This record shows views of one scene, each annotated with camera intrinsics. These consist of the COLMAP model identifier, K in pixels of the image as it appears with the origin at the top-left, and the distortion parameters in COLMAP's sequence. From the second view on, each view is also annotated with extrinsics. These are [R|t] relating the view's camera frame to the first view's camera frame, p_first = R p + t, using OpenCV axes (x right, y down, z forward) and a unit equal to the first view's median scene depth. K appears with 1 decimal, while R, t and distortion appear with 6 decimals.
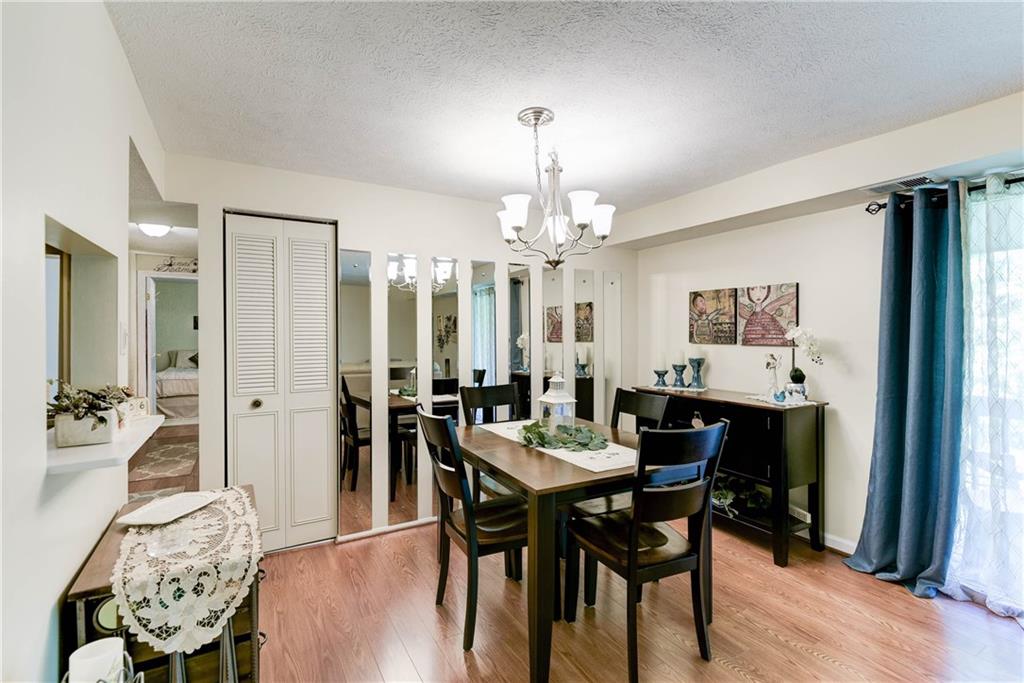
lens RADIAL K [[473.9, 0, 521.2], [0, 473.9, 333.8], [0, 0, 1]] dist [-0.004458, -0.001774]
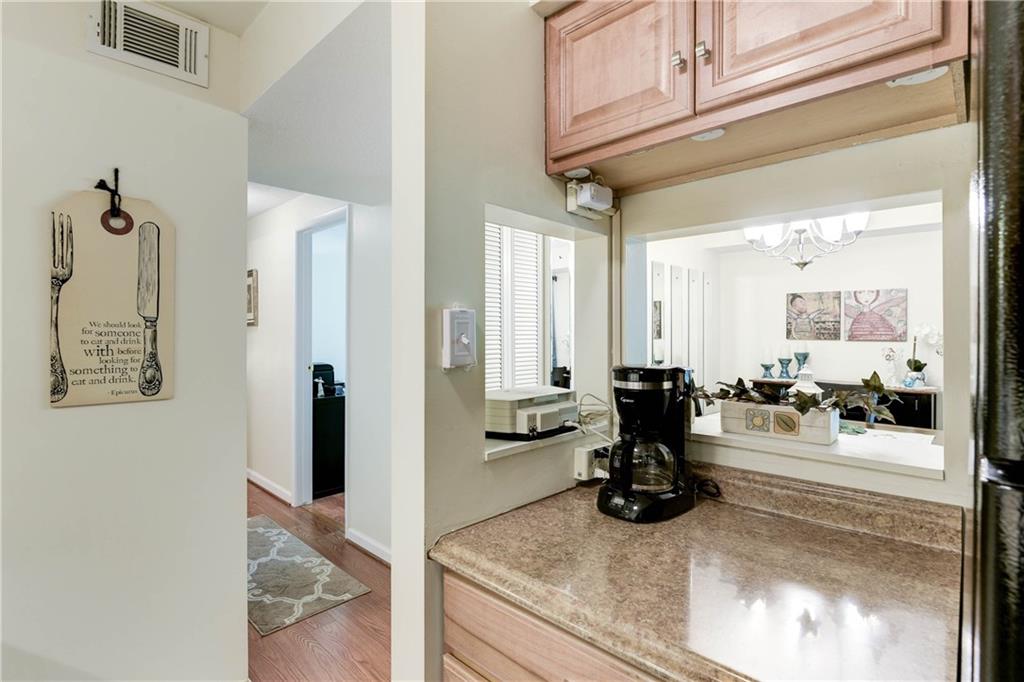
lens RADIAL K [[489.0, 0, 524.5], [0, 489.0, 327.8], [0, 0, 1]] dist [-0.005686, -0.002872]
pose [[0.957954, 0.007070, 0.286834, -0.633616], [-0.004138, 0.999933, -0.010827, 0.008808], [-0.286891, 0.009185, 0.957919, 0.084971]]
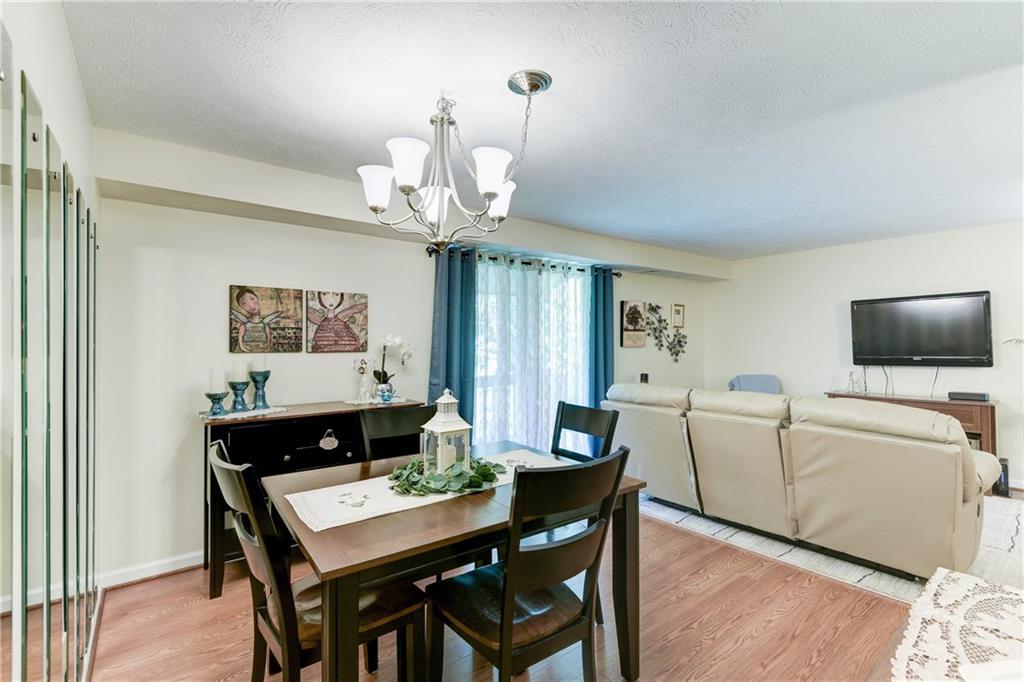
lens RADIAL K [[473.9, 0, 515.1], [0, 473.9, 340.3], [0, 0, 1]] dist [-0.004458, -0.001774]
pose [[-0.145224, 0.004969, 0.989386, -0.509665], [0.004774, 0.999979, -0.004321, 0.005967], [-0.989387, 0.004096, -0.145245, 0.739808]]
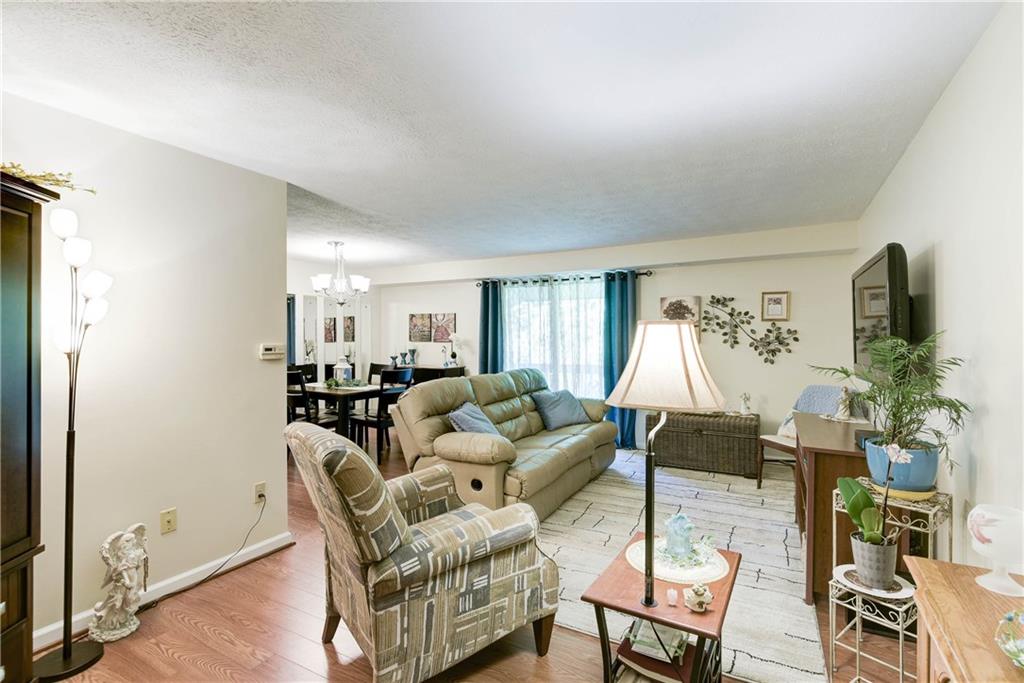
lens RADIAL K [[473.9, 0, 522.4], [0, 473.9, 342.4], [0, 0, 1]] dist [-0.004458, -0.001774]
pose [[0.865170, -0.006148, 0.501442, -0.220635], [0.000478, 0.999934, 0.011436, 0.002518], [-0.501479, -0.009655, 0.865116, -0.944965]]
